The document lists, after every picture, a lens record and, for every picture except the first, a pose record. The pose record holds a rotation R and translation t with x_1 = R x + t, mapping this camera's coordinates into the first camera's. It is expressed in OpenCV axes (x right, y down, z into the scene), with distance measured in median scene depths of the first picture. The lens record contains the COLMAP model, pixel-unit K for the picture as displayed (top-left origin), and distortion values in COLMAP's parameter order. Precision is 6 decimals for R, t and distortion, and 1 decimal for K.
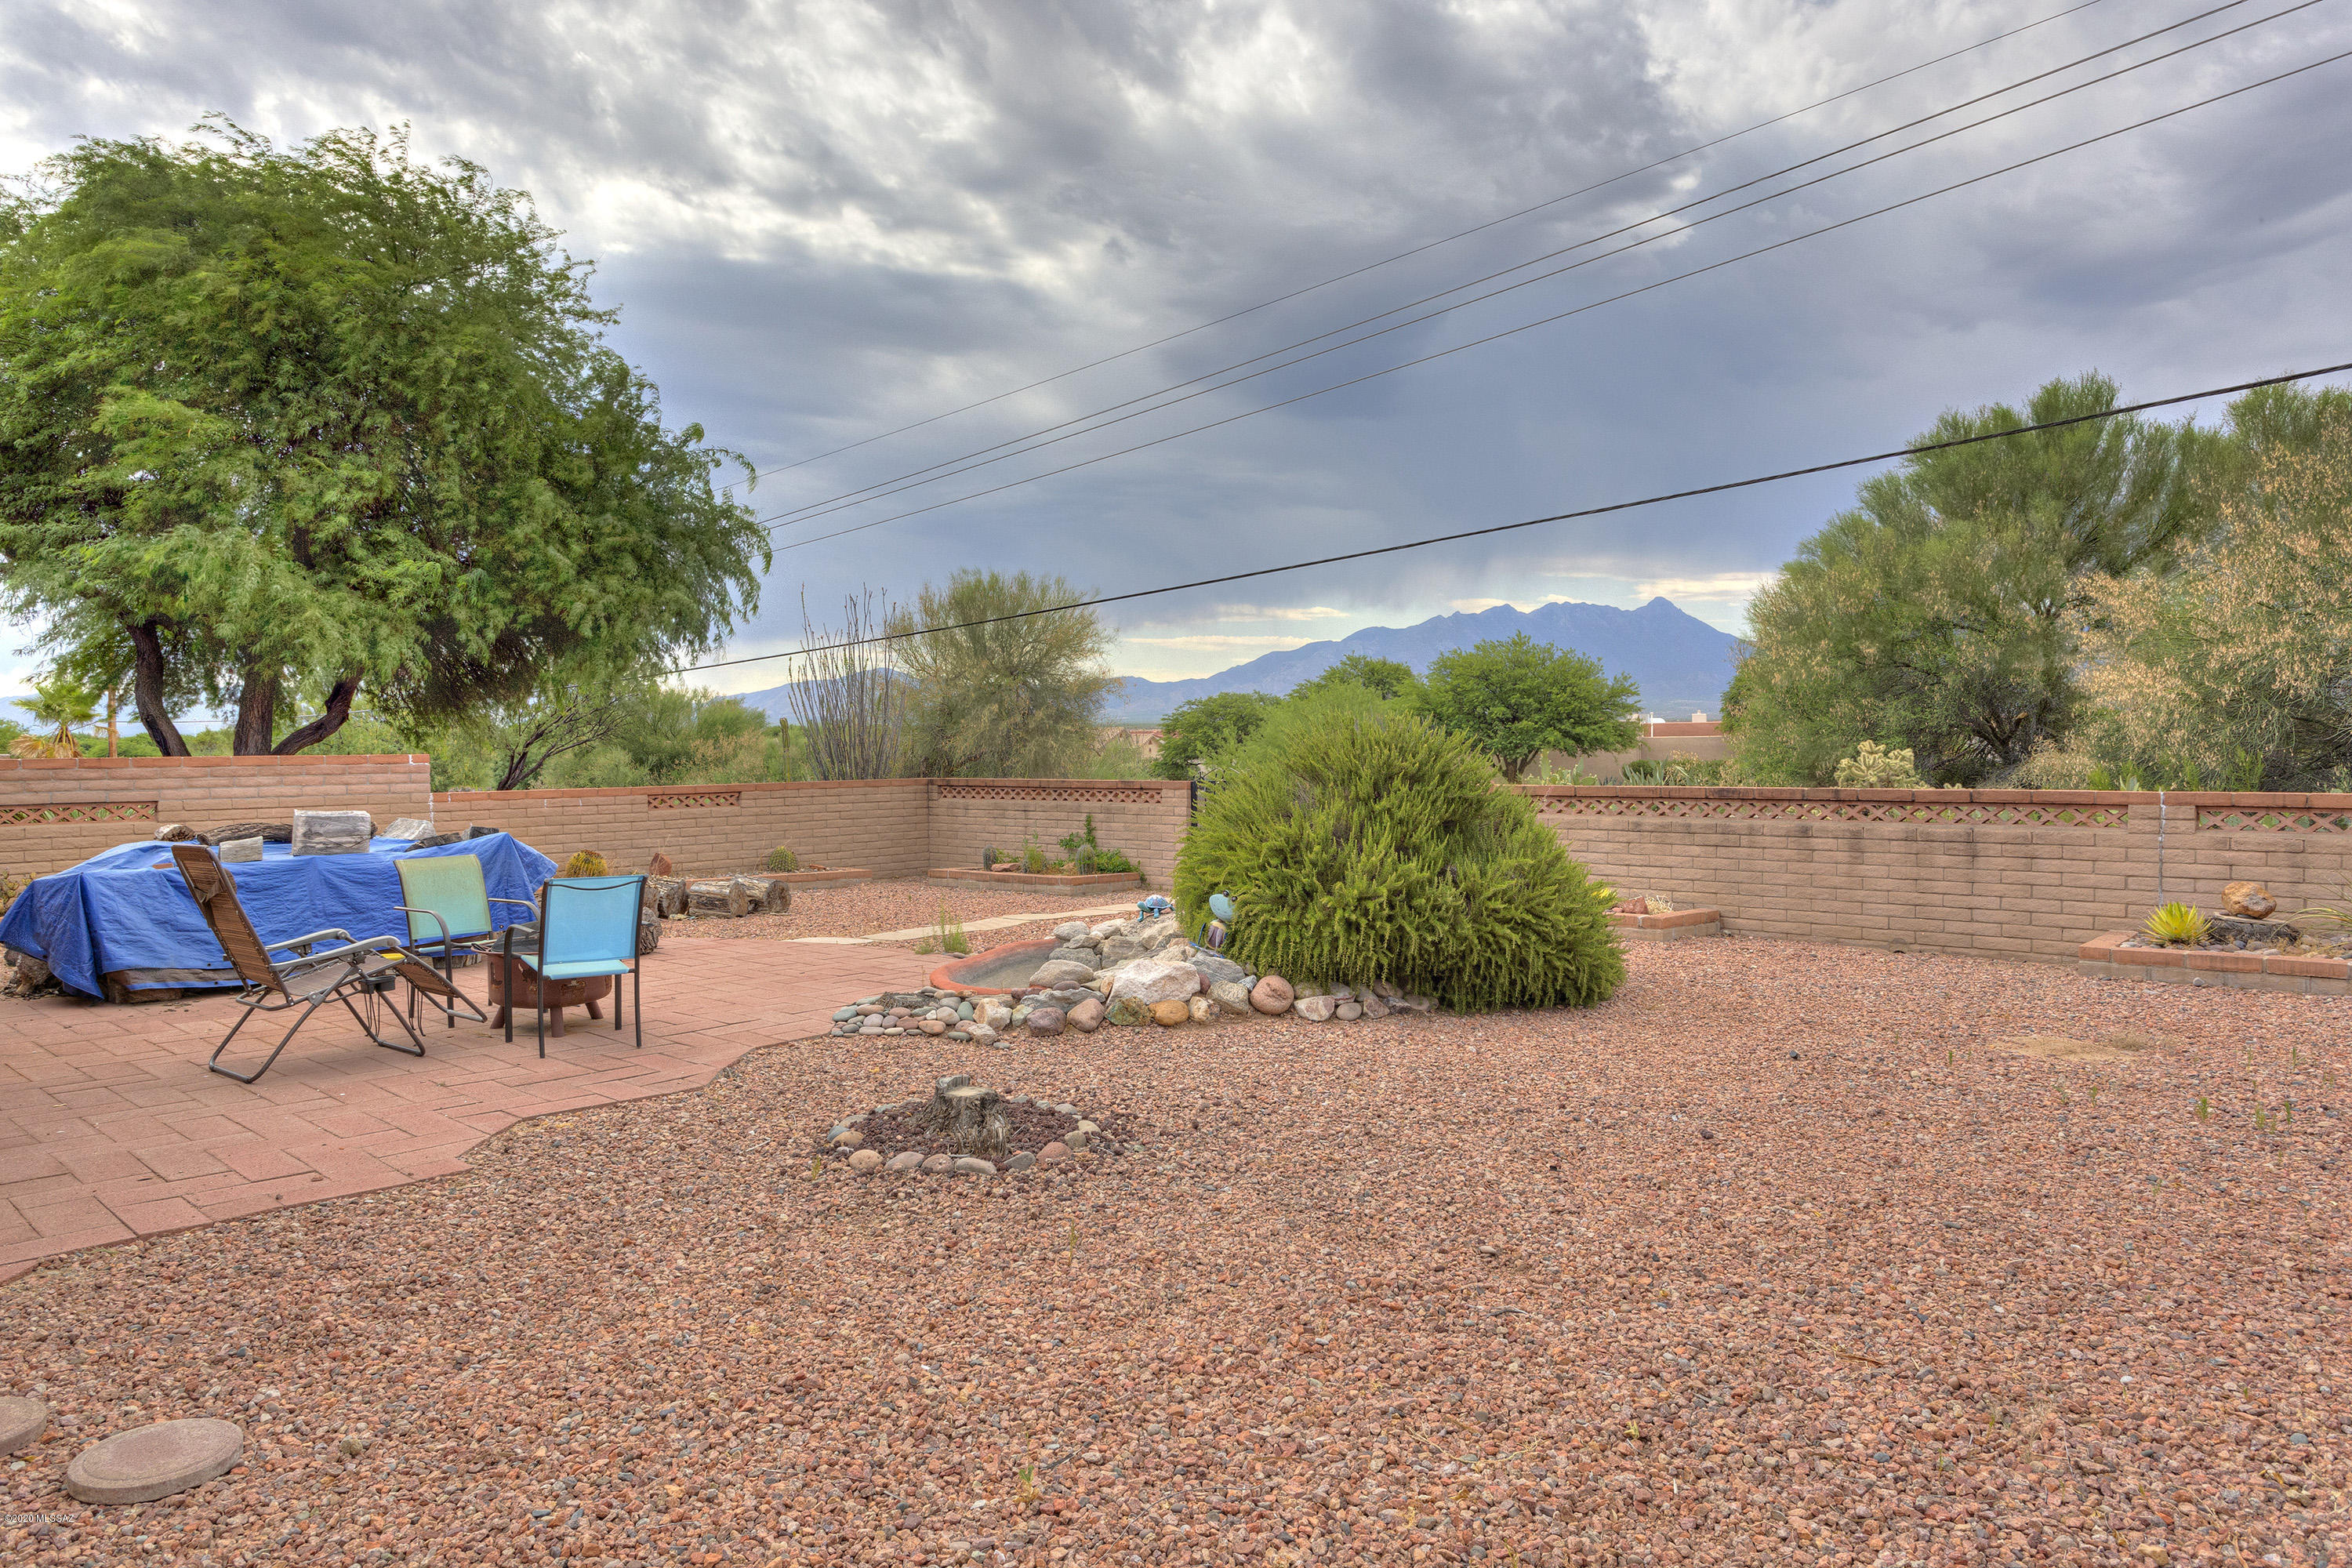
lens RADIAL K [[1545.5, 0, 1172.3], [0, 1545.5, 787.0], [0, 0, 1]] dist [0.012055, -0.003132]
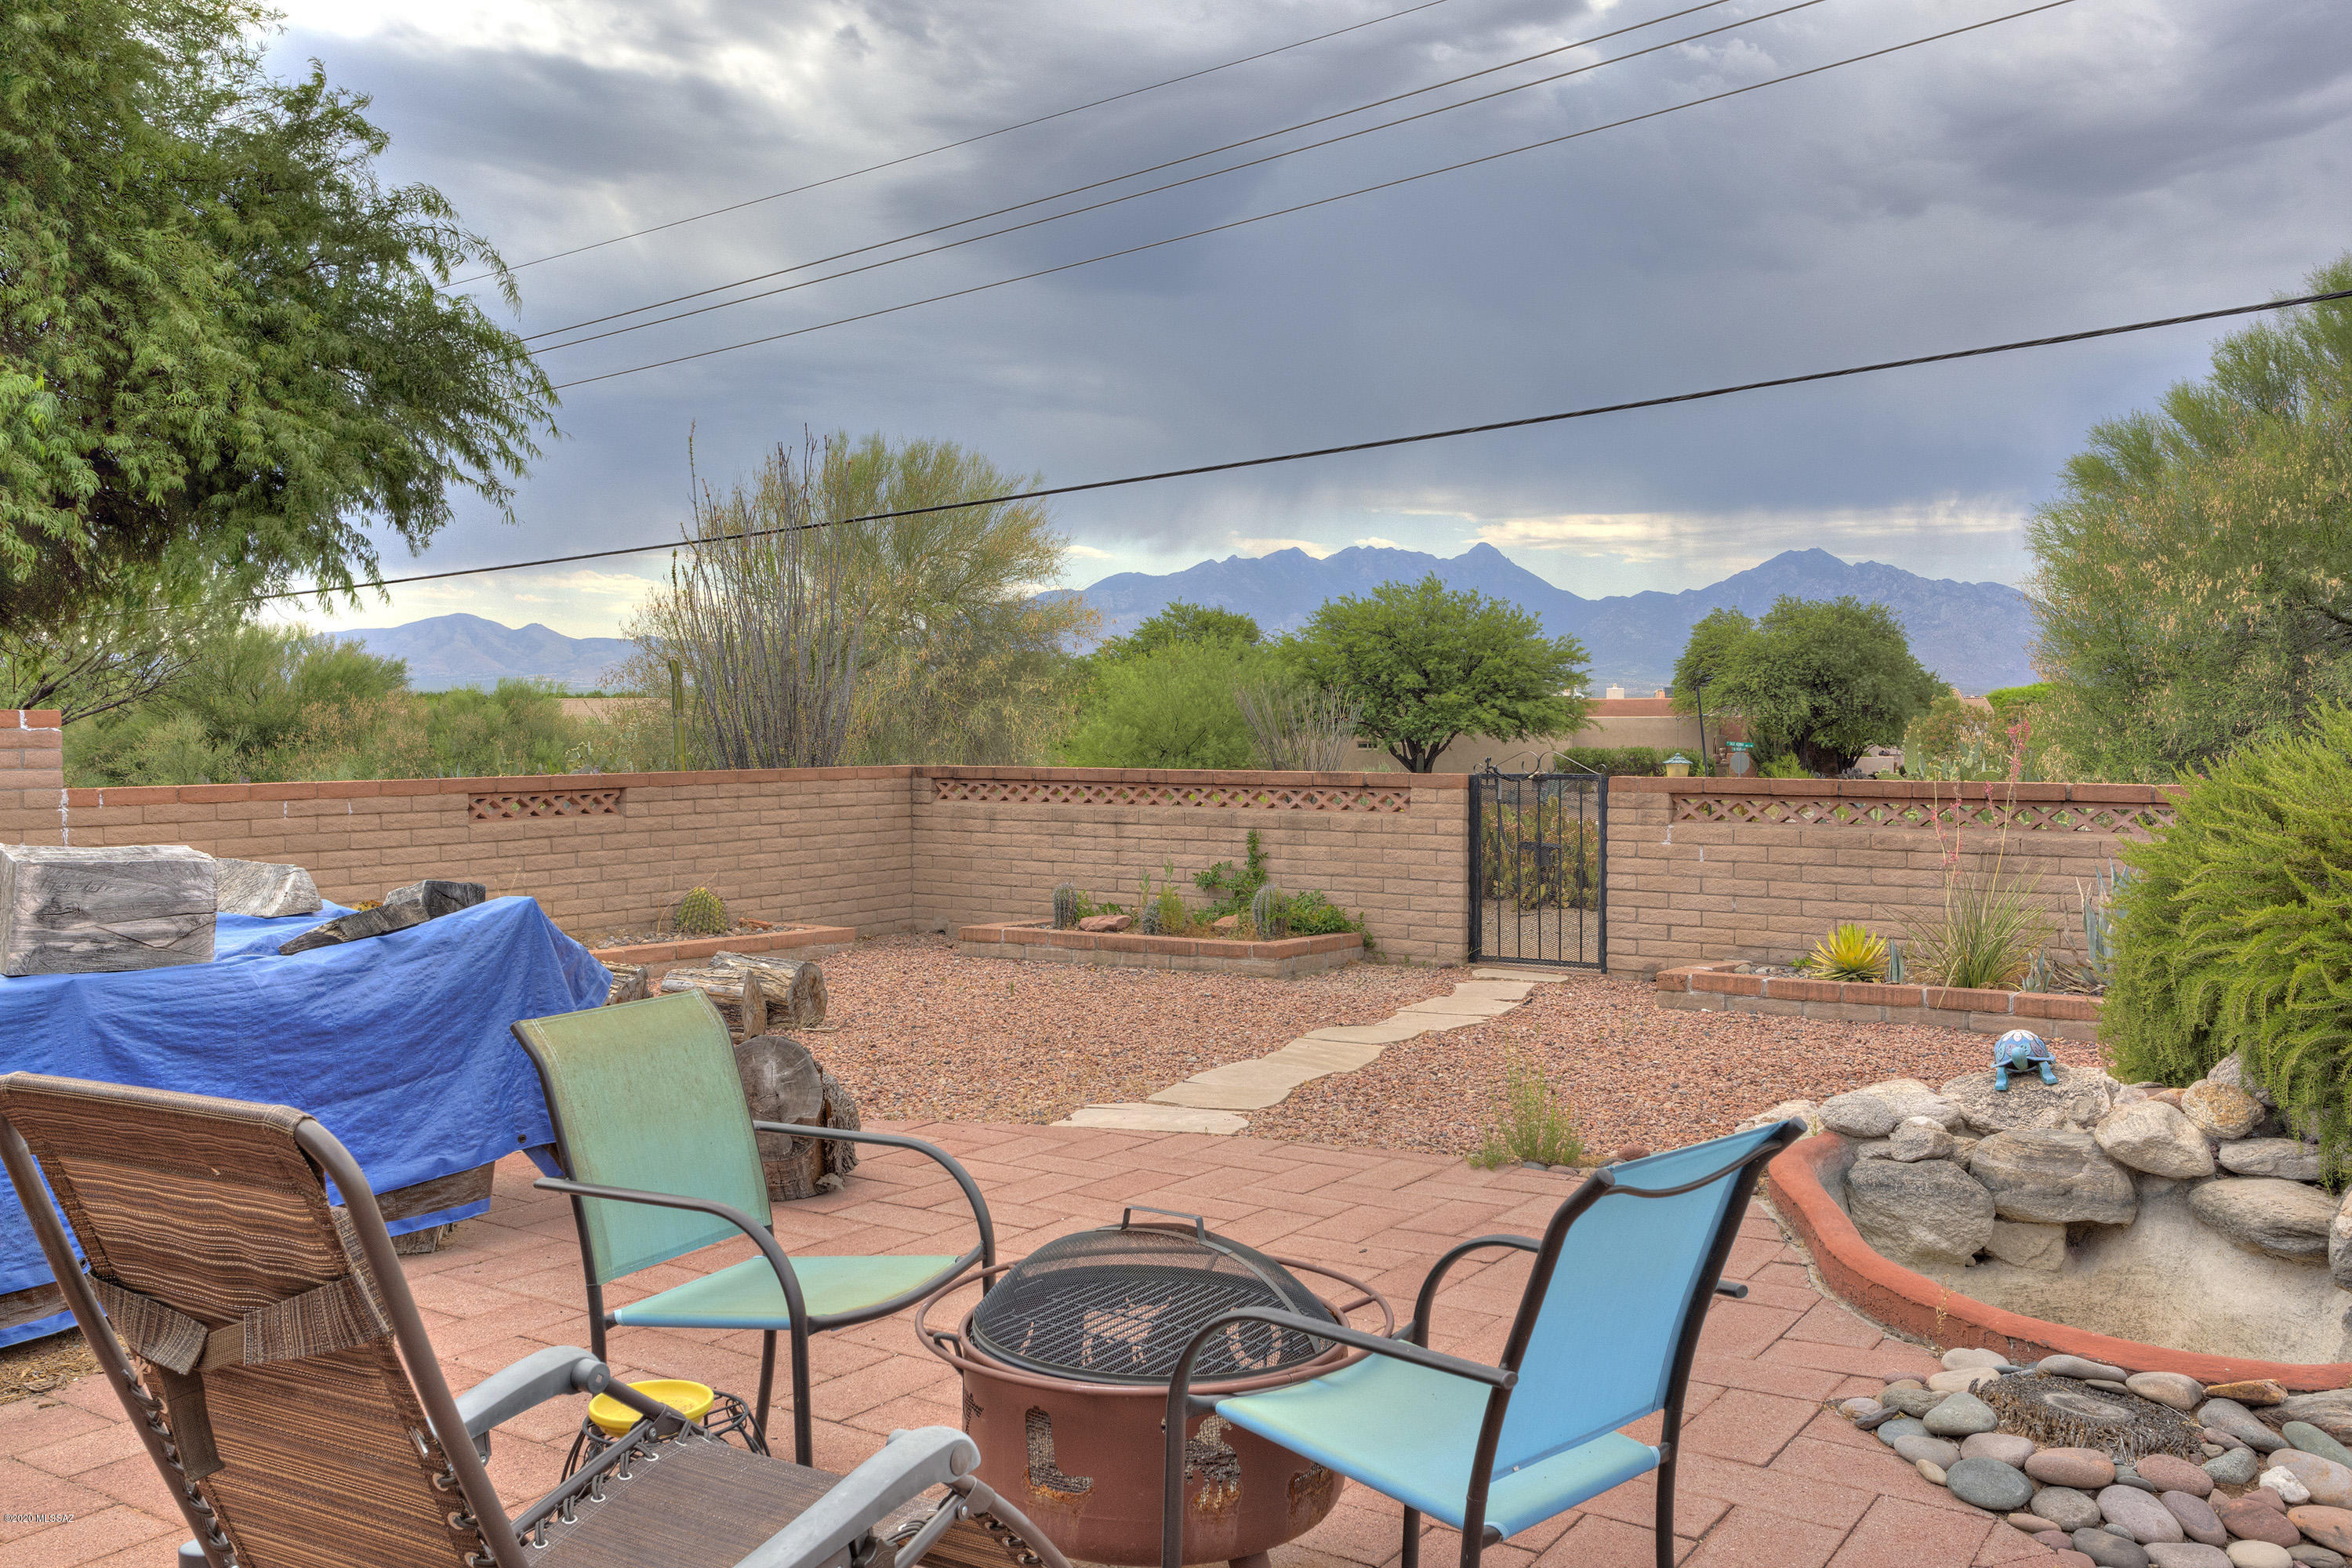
lens RADIAL K [[1994.9, 0, 1166.1], [0, 1994.9, 768.8], [0, 0, 1]] dist [0.004903, 0.004267]
pose [[0.987311, 0.006347, 0.158669, -0.074650], [-0.005493, 0.999968, -0.005822, -0.000244], [-0.158701, 0.004876, 0.987315, 0.100625]]
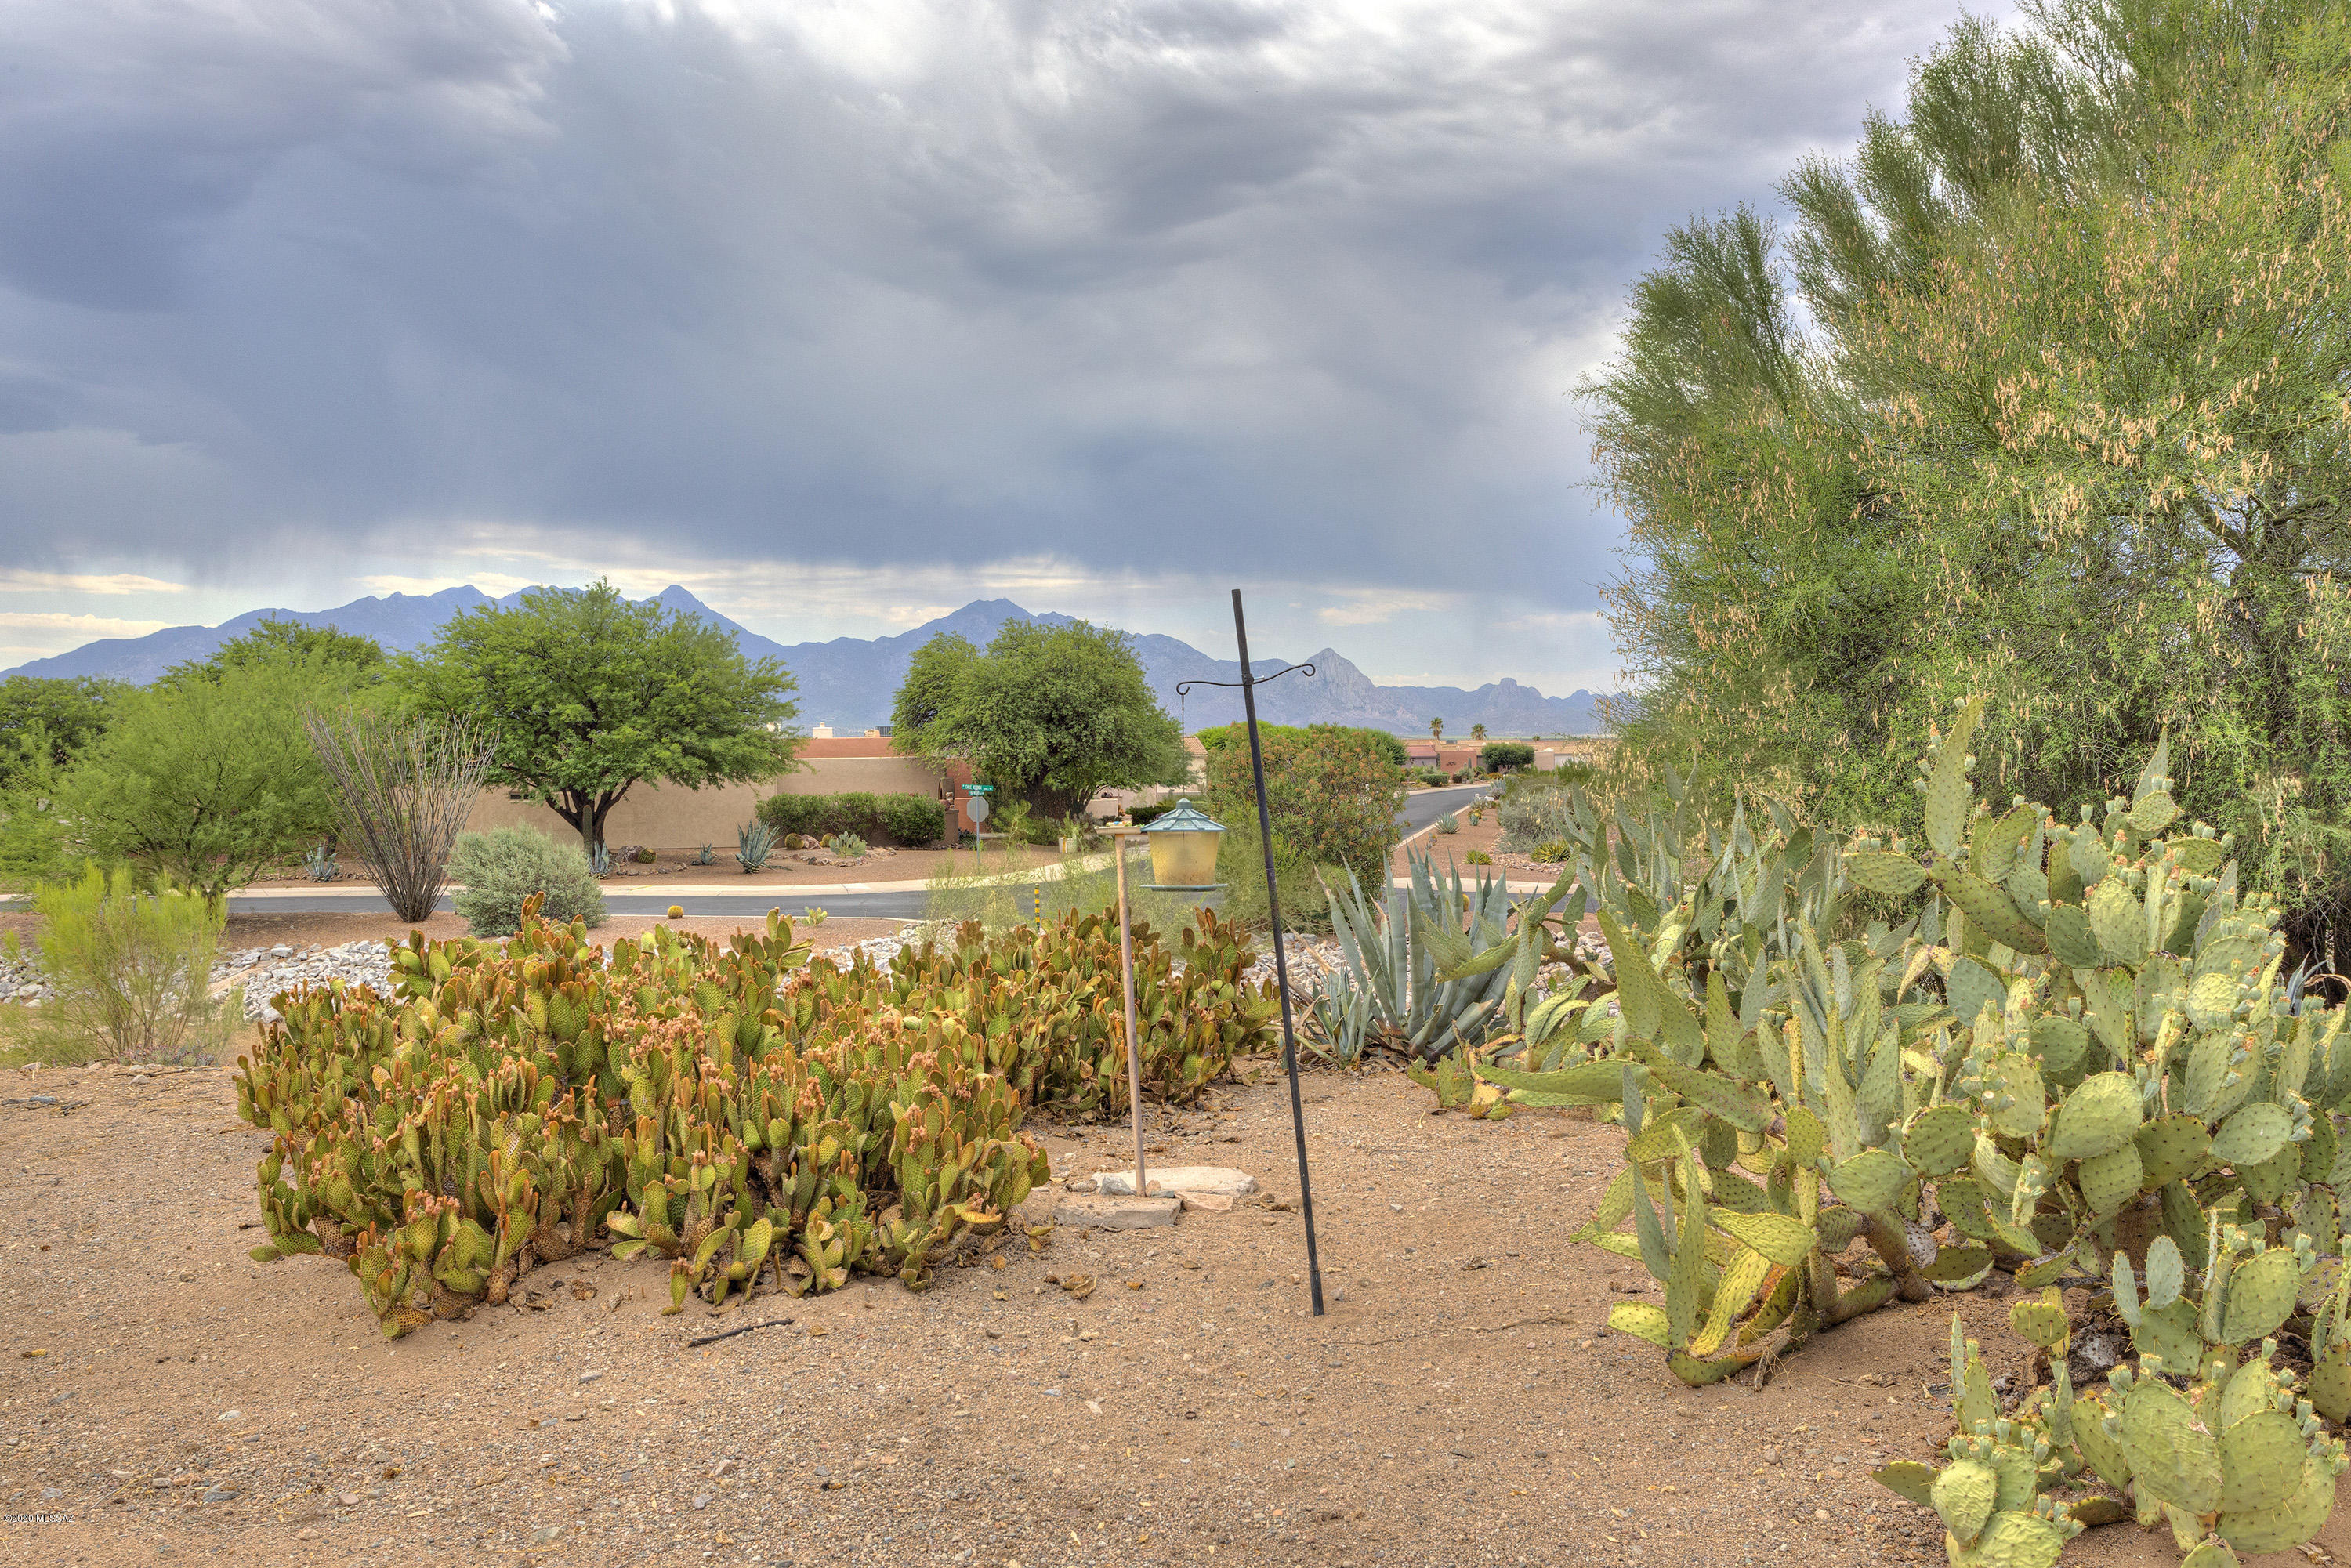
lens RADIAL K [[1977.5, 0, 1170.7], [0, 1977.5, 776.1], [0, 0, 1]] dist [-0.000768, 0.007768]
pose [[0.847252, -0.001968, 0.531187, 0.010830], [0.017242, 0.999568, -0.023798, -0.004347], [-0.530911, 0.029322, 0.846920, 0.340303]]
